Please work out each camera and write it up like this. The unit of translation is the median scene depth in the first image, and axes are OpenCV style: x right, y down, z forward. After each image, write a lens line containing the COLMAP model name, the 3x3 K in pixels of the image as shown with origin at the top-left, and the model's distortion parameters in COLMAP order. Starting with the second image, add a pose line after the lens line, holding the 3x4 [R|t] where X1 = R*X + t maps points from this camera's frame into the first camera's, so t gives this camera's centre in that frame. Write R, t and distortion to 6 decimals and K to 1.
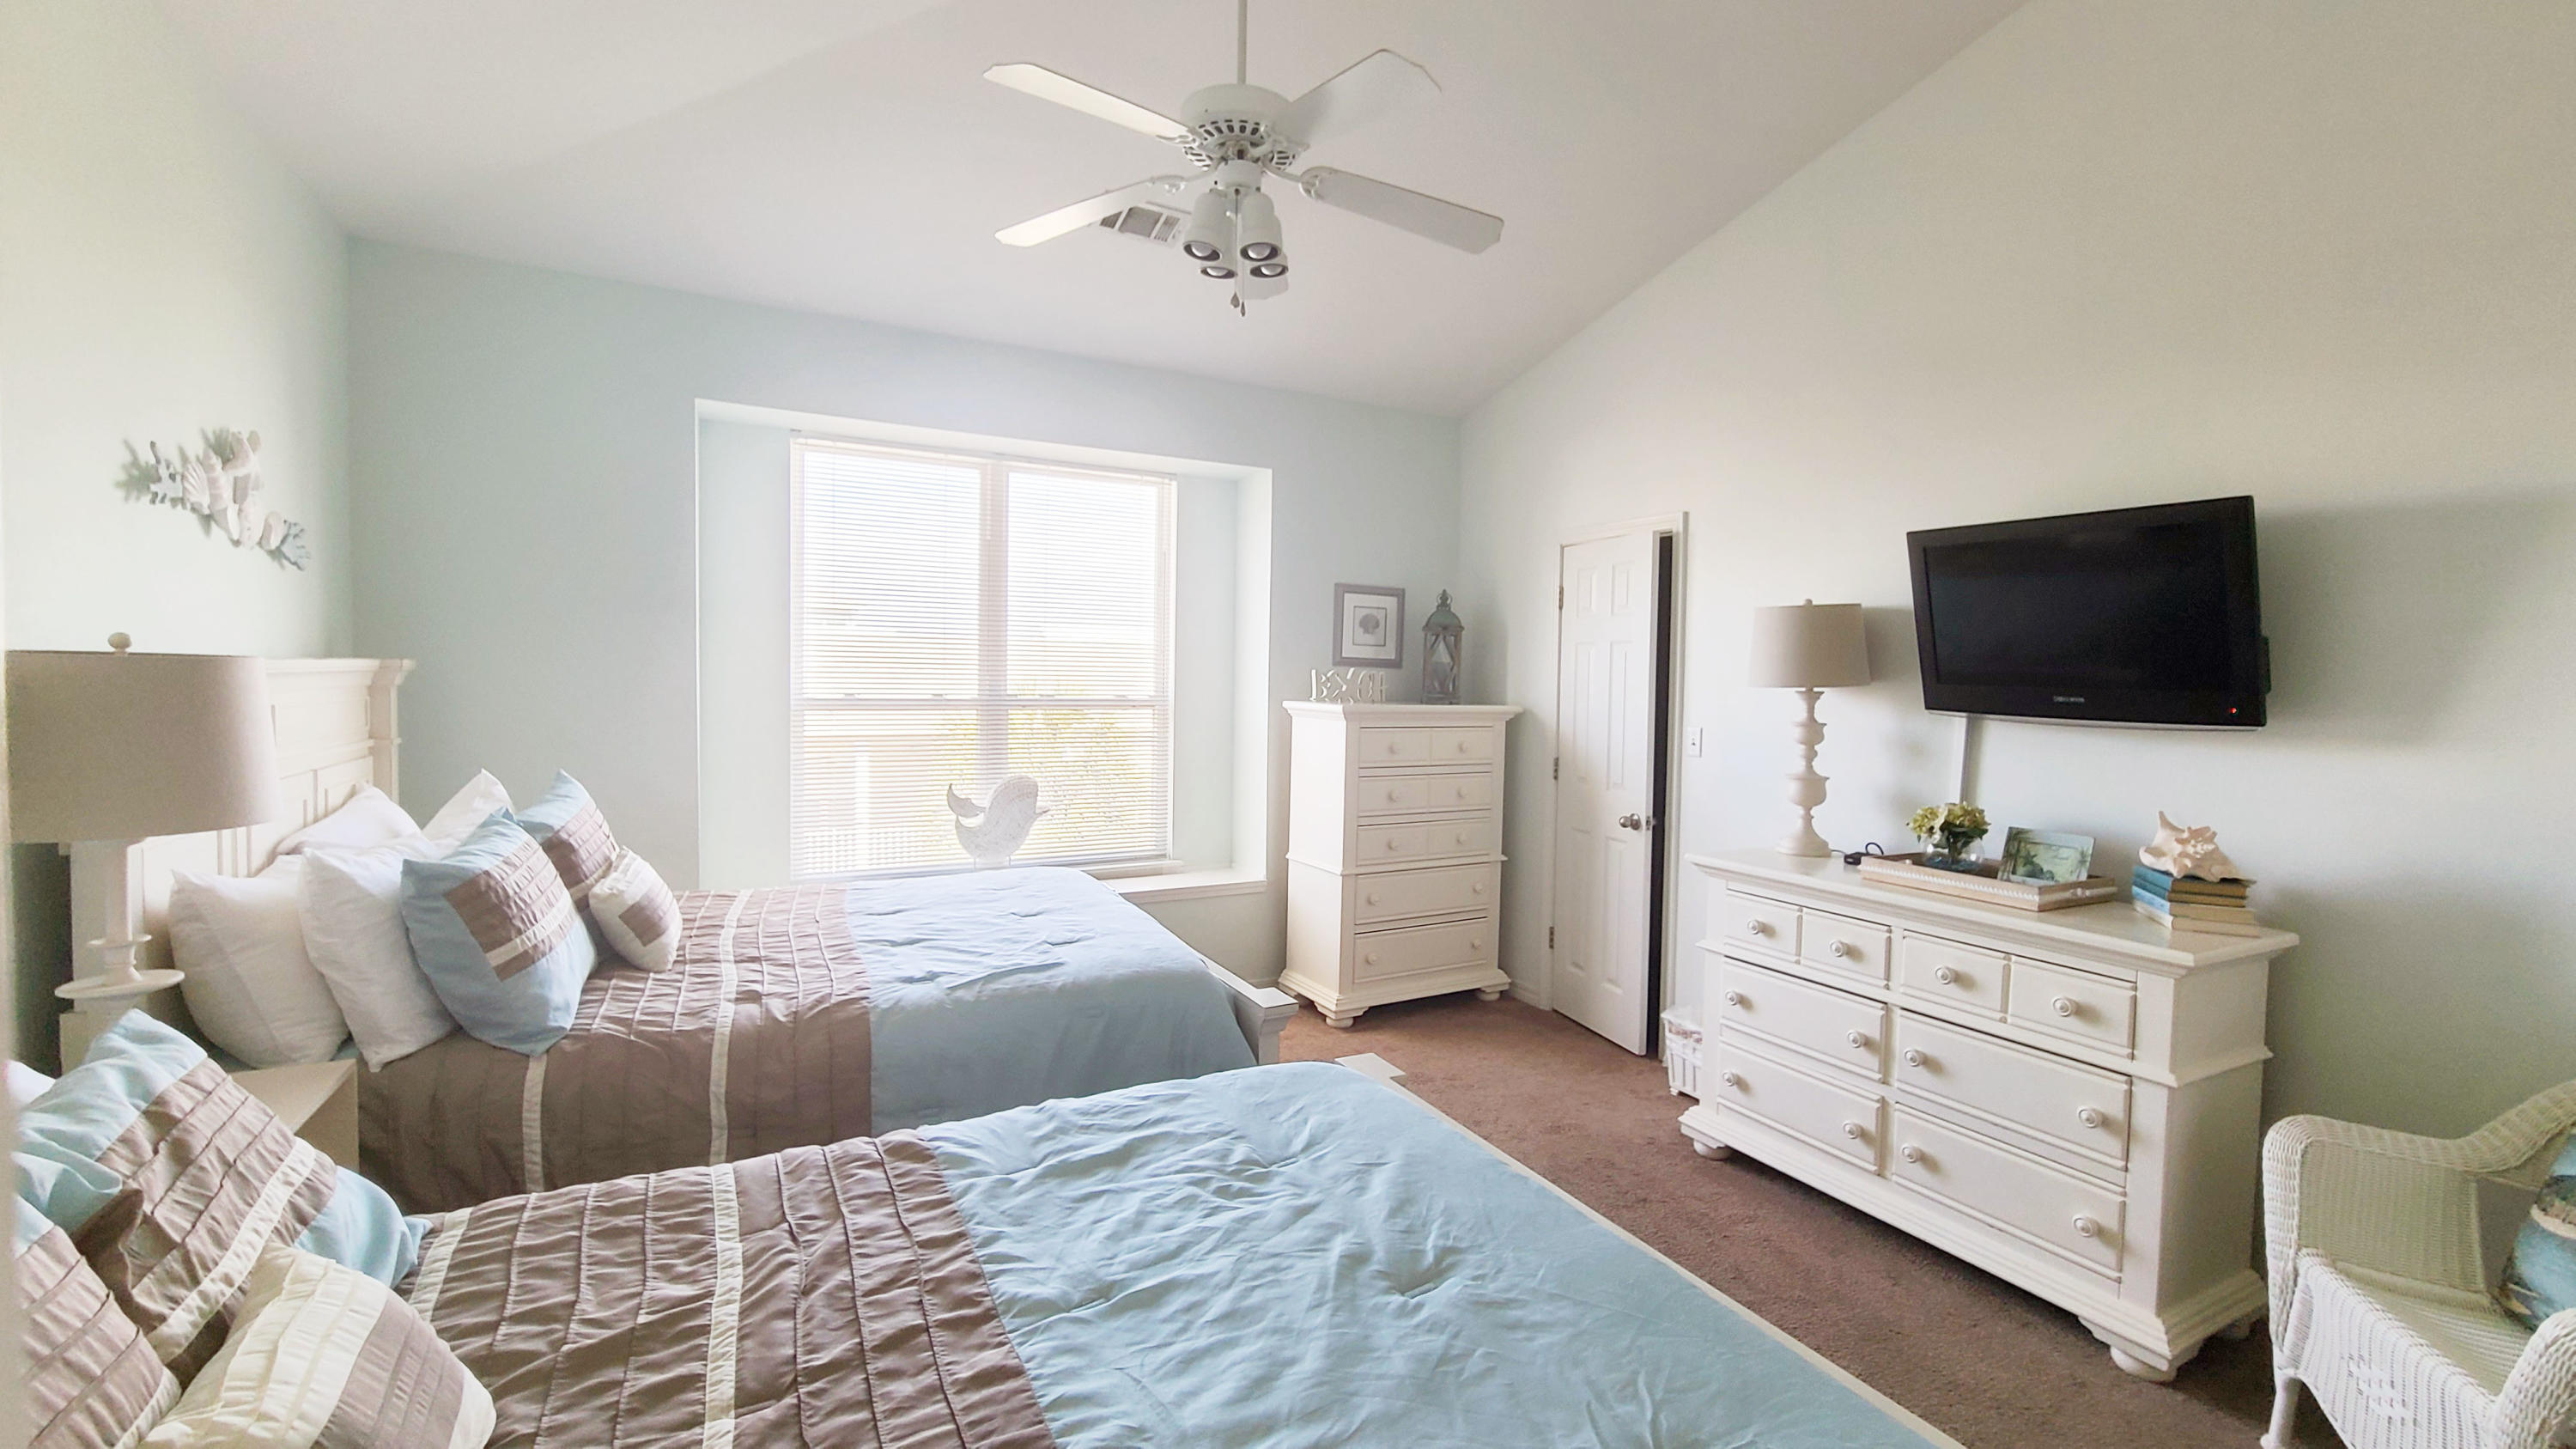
lens RADIAL K [[1059.5, 0, 1305.9], [0, 1059.5, 727.7], [0, 0, 1]] dist [0.000834, -0.002669]
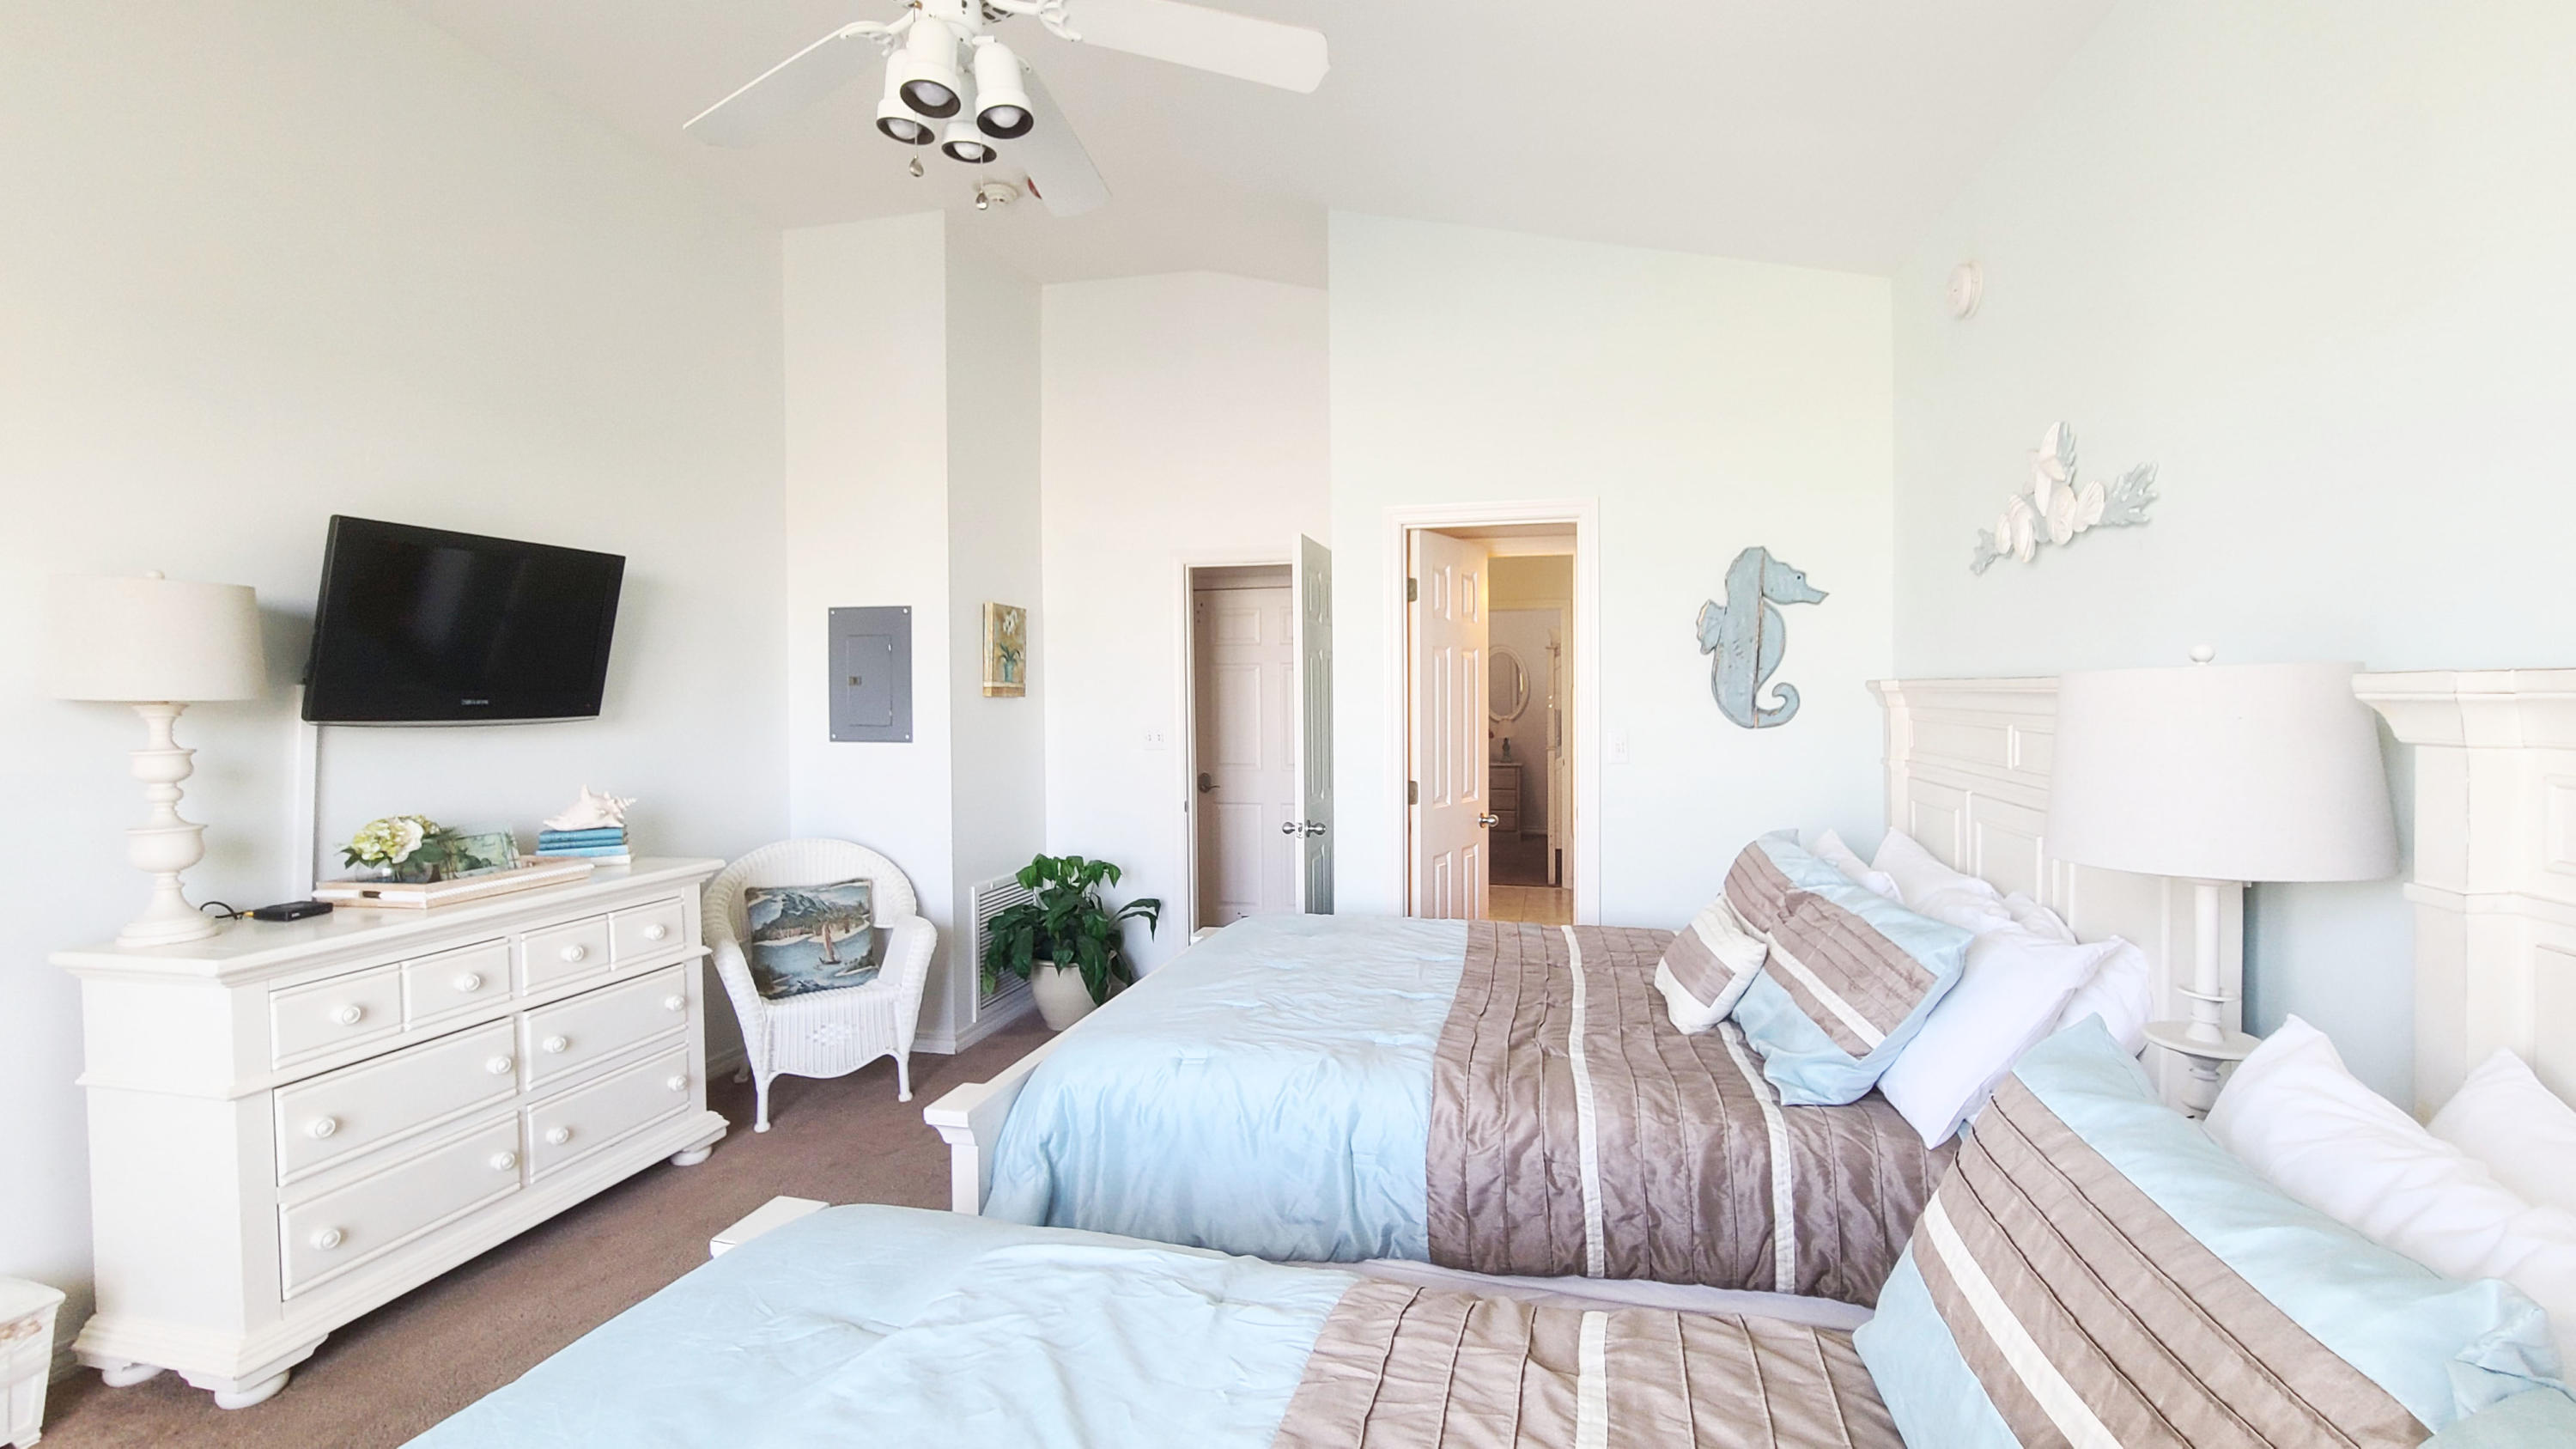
lens RADIAL K [[1059.5, 0, 1298.8], [0, 1059.5, 718.1], [0, 0, 1]] dist [0.000834, -0.002669]
pose [[-0.743789, -0.023175, 0.668012, -0.652355], [0.033714, 0.996826, 0.072121, -0.060833], [-0.667563, 0.076164, -0.740647, 1.233204]]
